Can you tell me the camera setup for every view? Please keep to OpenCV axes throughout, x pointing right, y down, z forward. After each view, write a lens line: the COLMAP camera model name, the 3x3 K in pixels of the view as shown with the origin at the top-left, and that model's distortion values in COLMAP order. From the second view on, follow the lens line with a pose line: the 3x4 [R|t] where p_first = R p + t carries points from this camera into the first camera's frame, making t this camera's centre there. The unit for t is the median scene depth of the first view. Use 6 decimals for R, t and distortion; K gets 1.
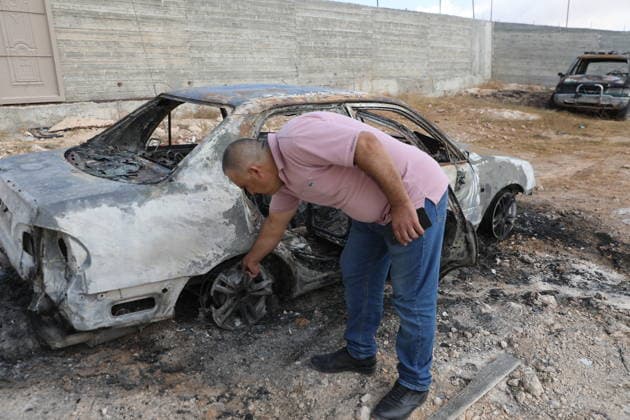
lens RADIAL K [[497.9, 0, 312.4], [0, 497.9, 209.9], [0, 0, 1]] dist [-0.070576, 0.079223]
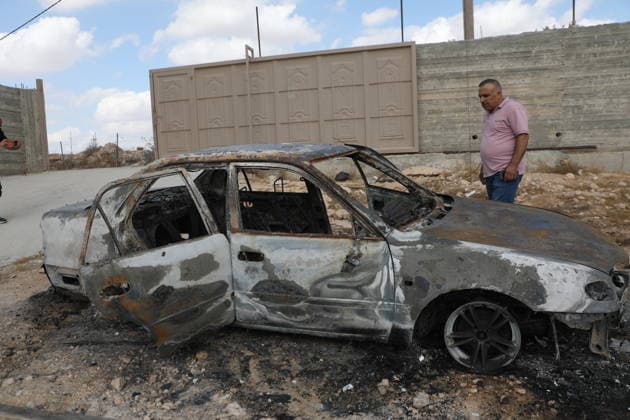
lens RADIAL K [[497.9, 0, 317.3], [0, 497.9, 212.0], [0, 0, 1]] dist [-0.070576, 0.079223]
pose [[0.512666, 0.109718, -0.851549, 0.378336], [-0.186811, 0.982295, 0.014096, -0.054777], [0.838018, 0.151852, 0.524086, 0.208571]]
